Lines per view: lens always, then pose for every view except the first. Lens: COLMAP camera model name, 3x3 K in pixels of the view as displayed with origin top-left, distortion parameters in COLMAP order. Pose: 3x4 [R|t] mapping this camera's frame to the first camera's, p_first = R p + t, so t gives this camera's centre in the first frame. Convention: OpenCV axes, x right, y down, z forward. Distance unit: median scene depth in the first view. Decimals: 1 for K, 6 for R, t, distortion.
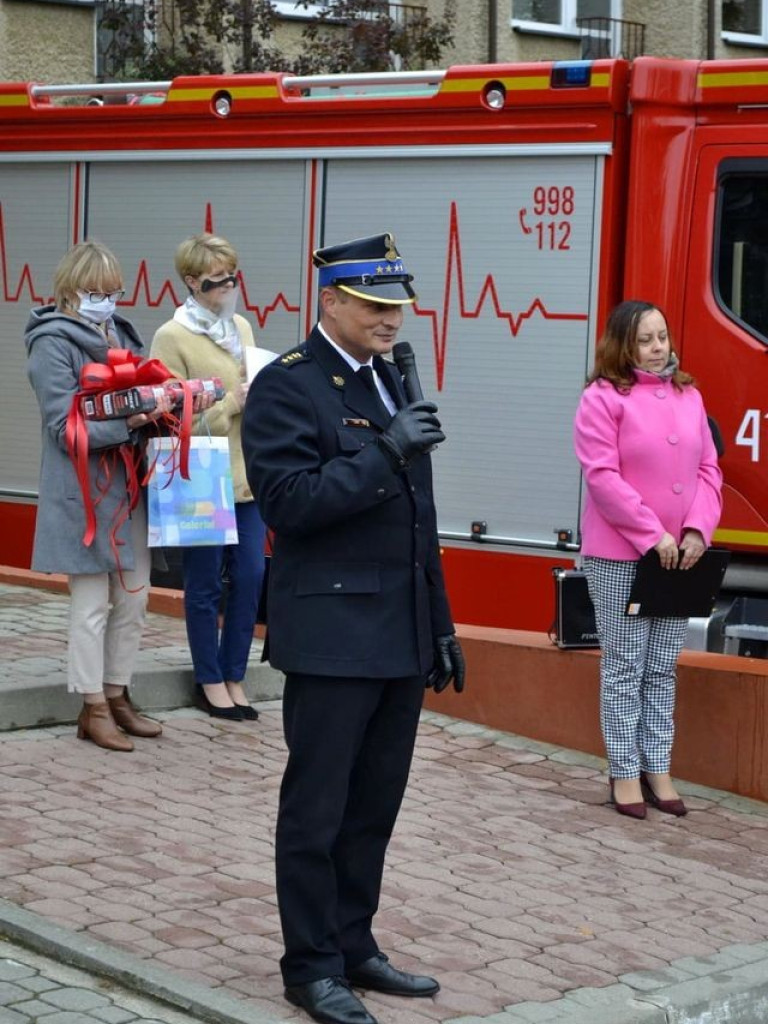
lens RADIAL K [[2582.3, 0, 383.7], [0, 2582.3, 492.0], [0, 0, 1]] dist [-0.006479, 0.116350]
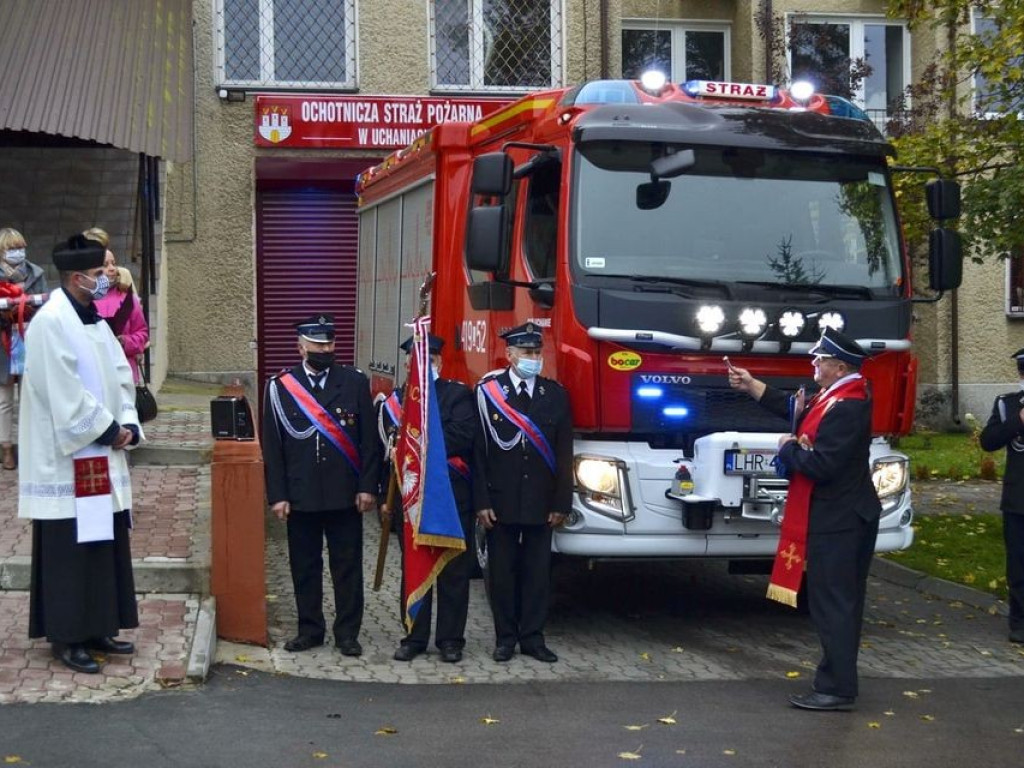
lens RADIAL K [[1582.7, 0, 512.0], [0, 1582.7, 384.0], [0, 0, 1]] dist [-0.012263, -0.051329]
pose [[0.773329, 0.008857, -0.633943, 0.824733], [-0.039319, 0.998648, -0.034011, 0.043754], [0.632784, 0.051227, 0.772632, 0.213265]]
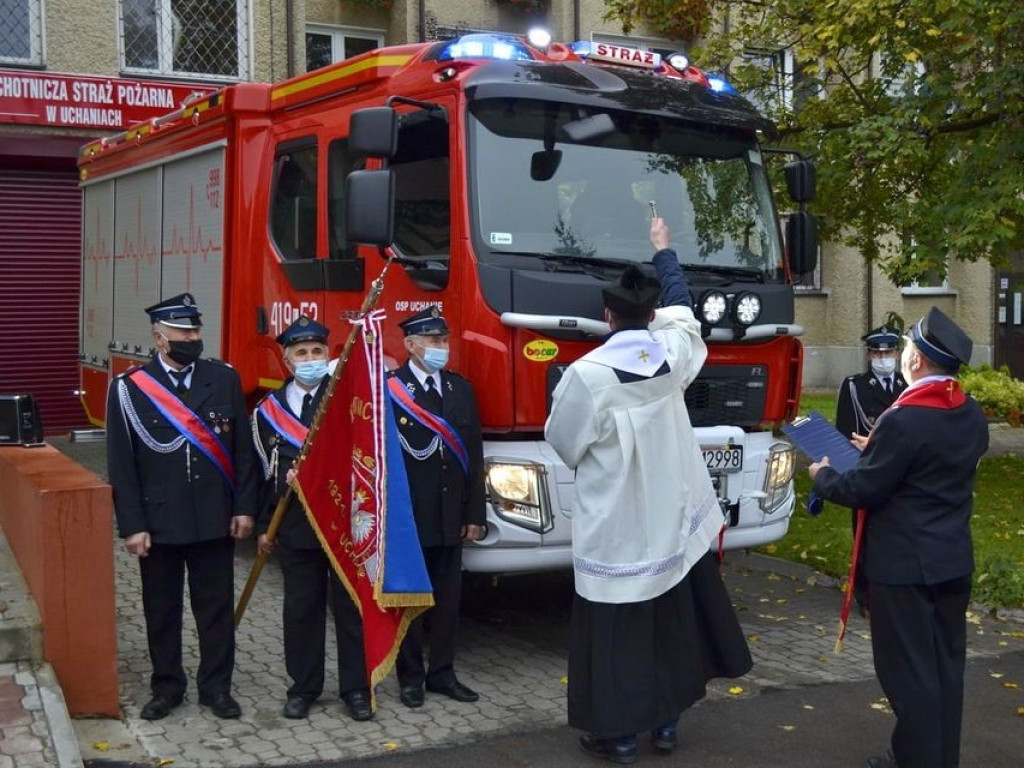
lens RADIAL K [[1253.5, 0, 562.2], [0, 1253.5, 378.6], [0, 0, 1]] dist [-0.014562, -0.018302]
pose [[0.944632, 0.008374, -0.328025, 0.548648], [-0.014888, 0.999739, -0.017352, 0.024229], [0.327794, 0.021275, 0.944510, 0.345165]]
